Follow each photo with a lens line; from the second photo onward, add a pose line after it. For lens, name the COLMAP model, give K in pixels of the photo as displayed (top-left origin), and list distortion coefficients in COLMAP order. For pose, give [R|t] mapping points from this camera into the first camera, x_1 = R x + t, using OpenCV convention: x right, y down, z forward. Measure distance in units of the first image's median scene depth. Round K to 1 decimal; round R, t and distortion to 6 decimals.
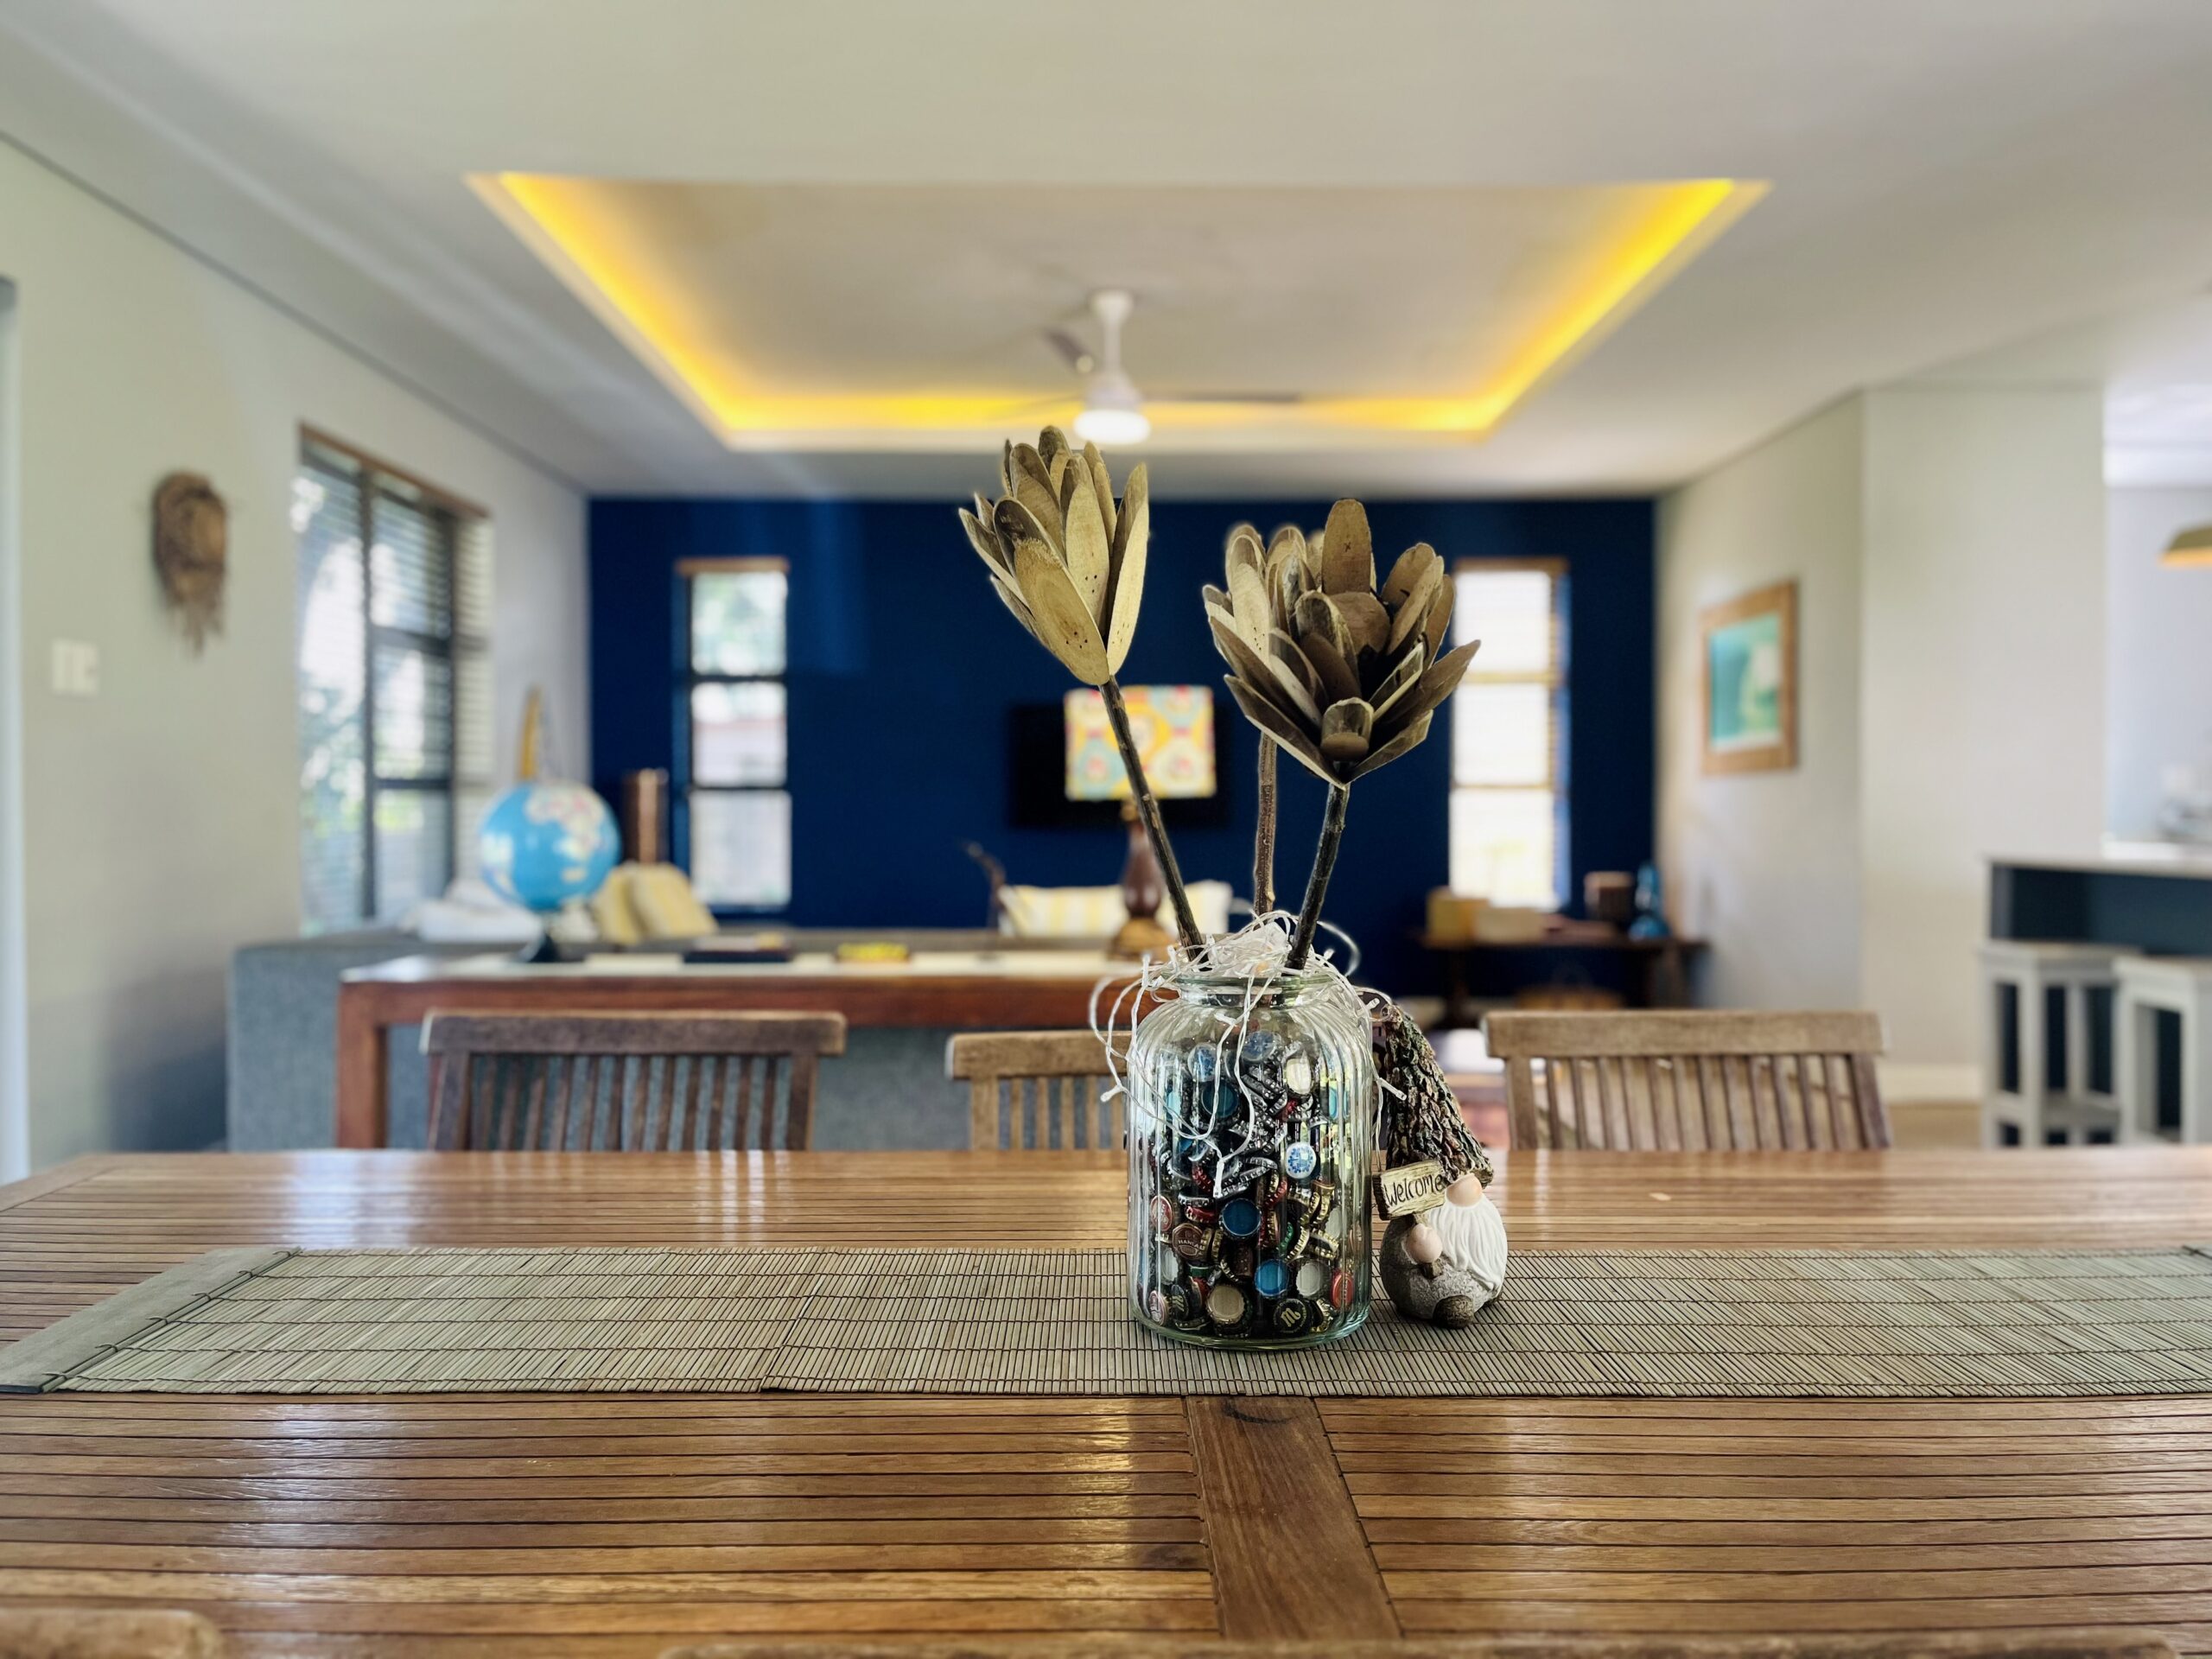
lens RADIAL K [[1622.2, 0, 1106.0], [0, 1622.2, 829.5], [0, 0, 1]] dist [0.050051, 0.000426]
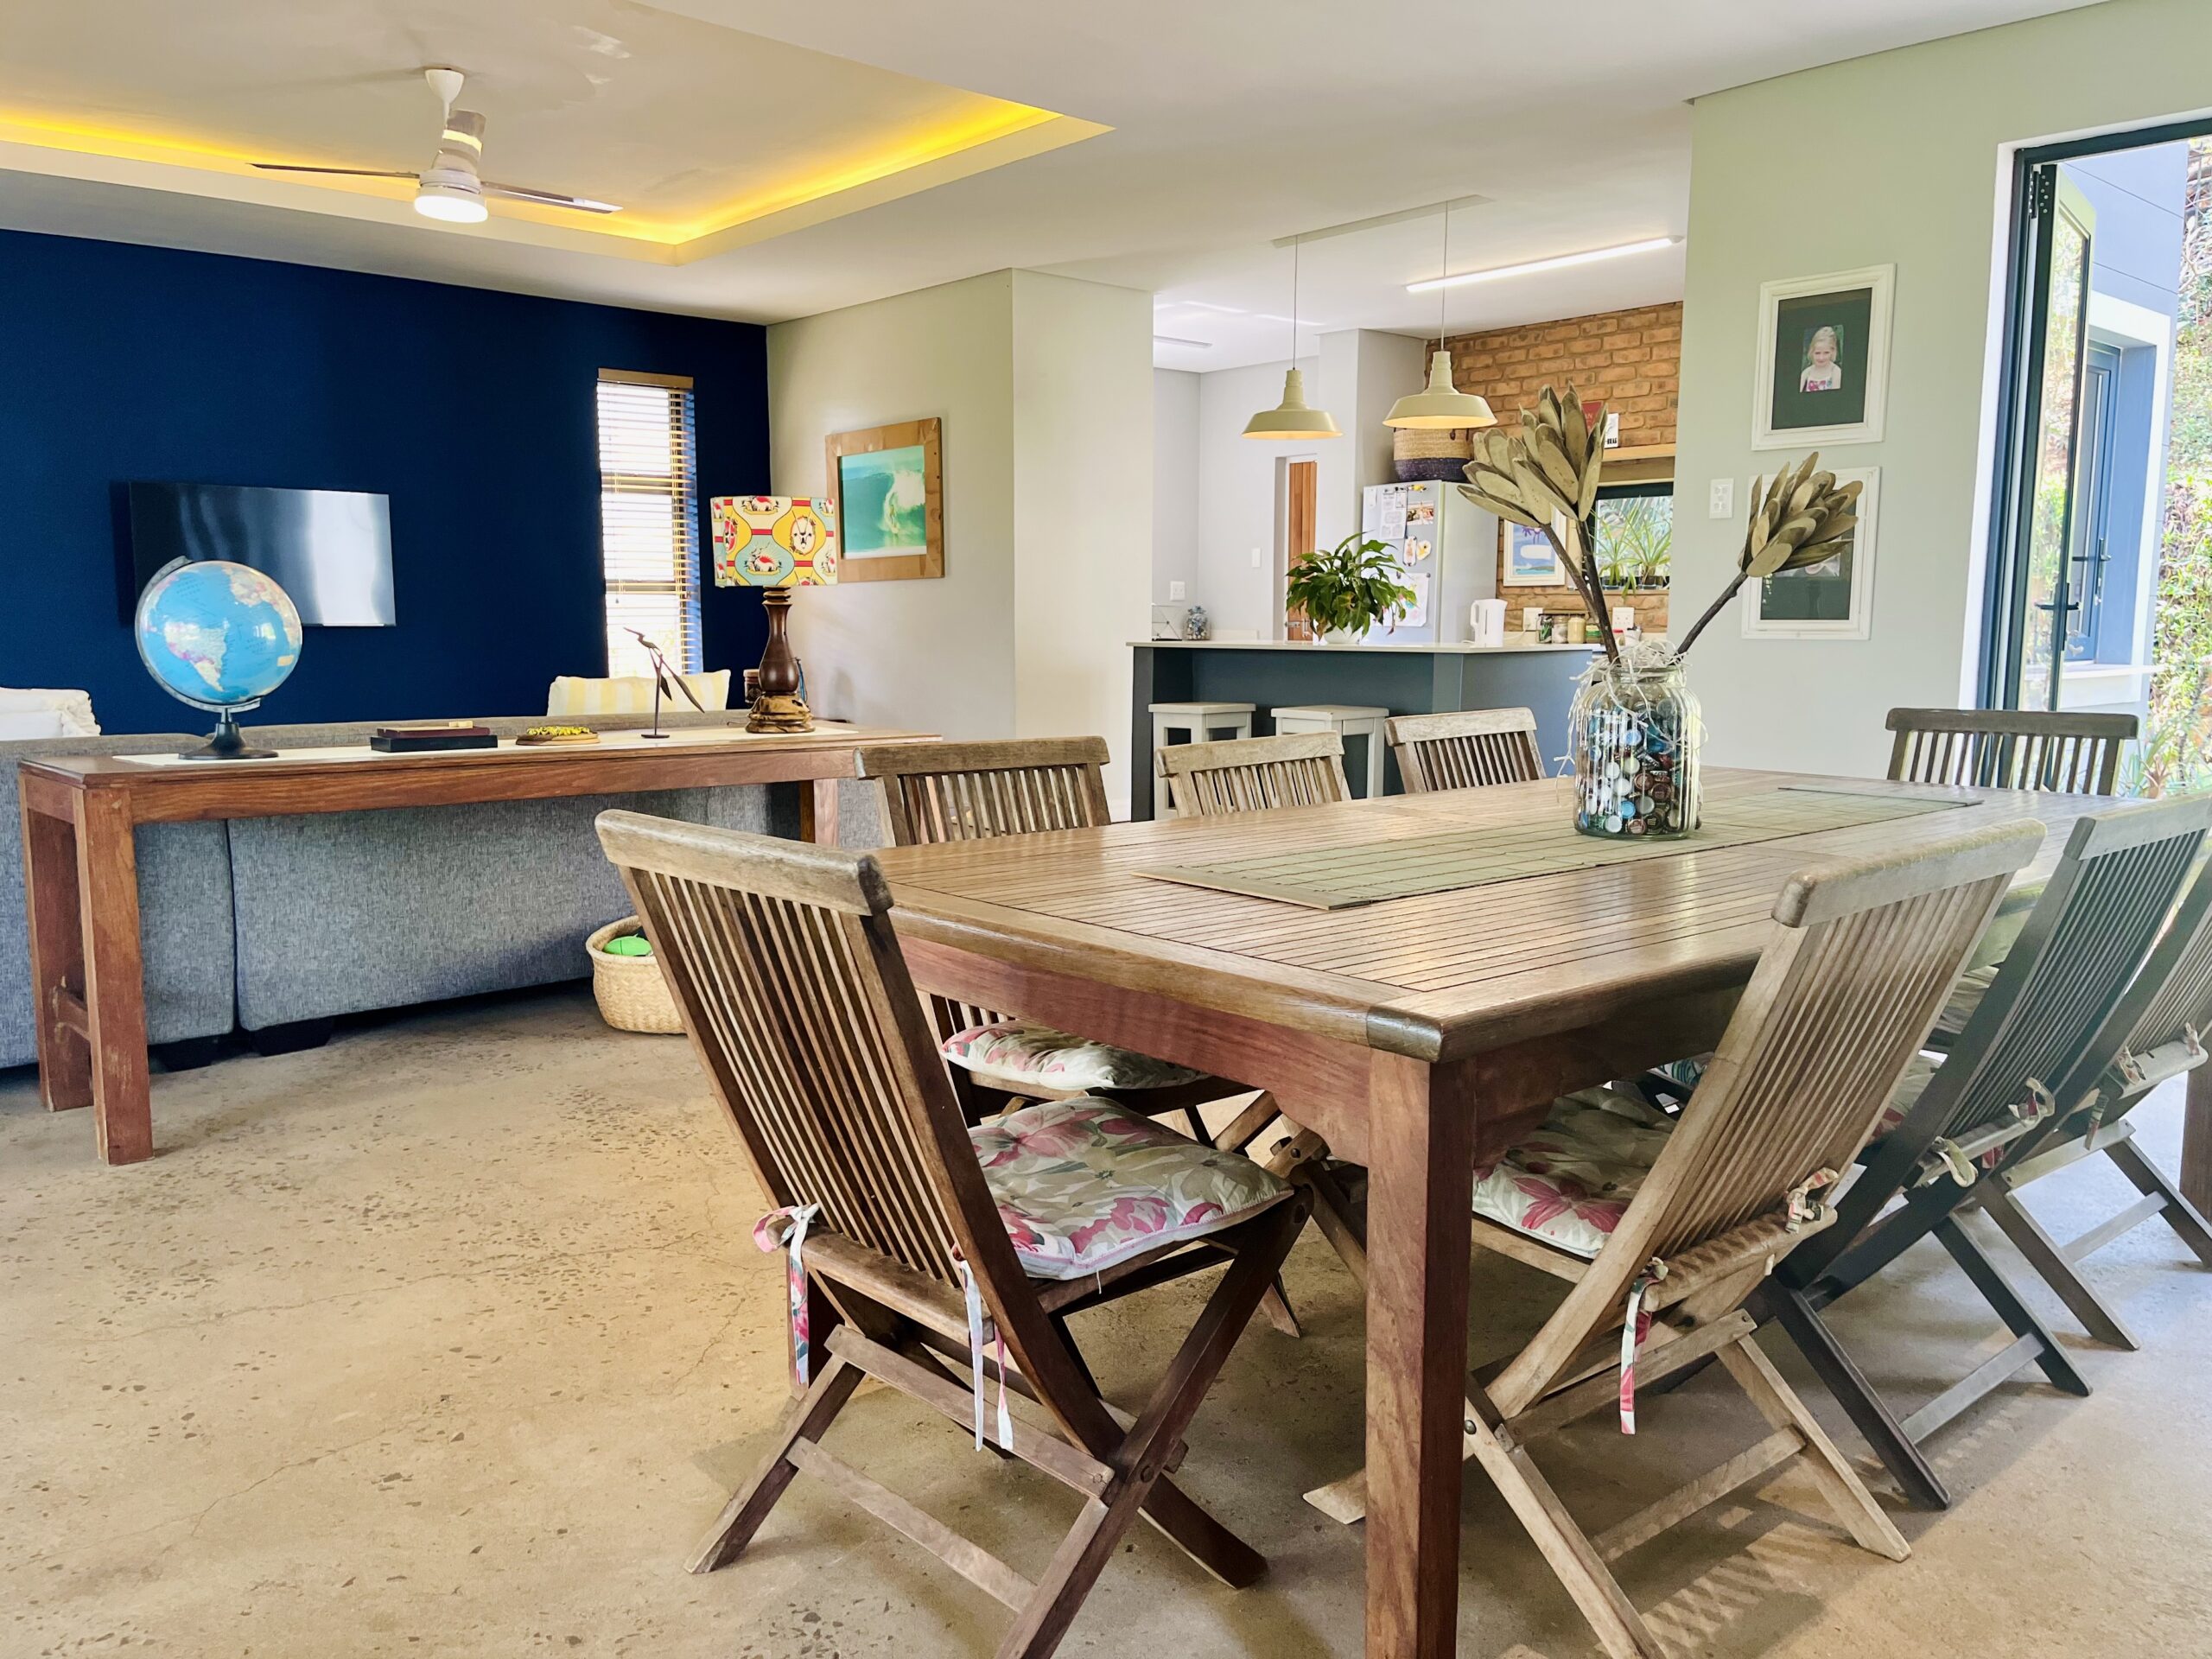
lens RADIAL K [[1690.0, 0, 1100.5], [0, 1690.0, 829.9], [0, 0, 1]] dist [0.053514, -0.070402]
pose [[0.747705, -0.089524, 0.657968, -0.340900], [0.014578, 0.992844, 0.118522, 0.003029], [-0.663871, -0.079028, 0.743660, -0.035527]]
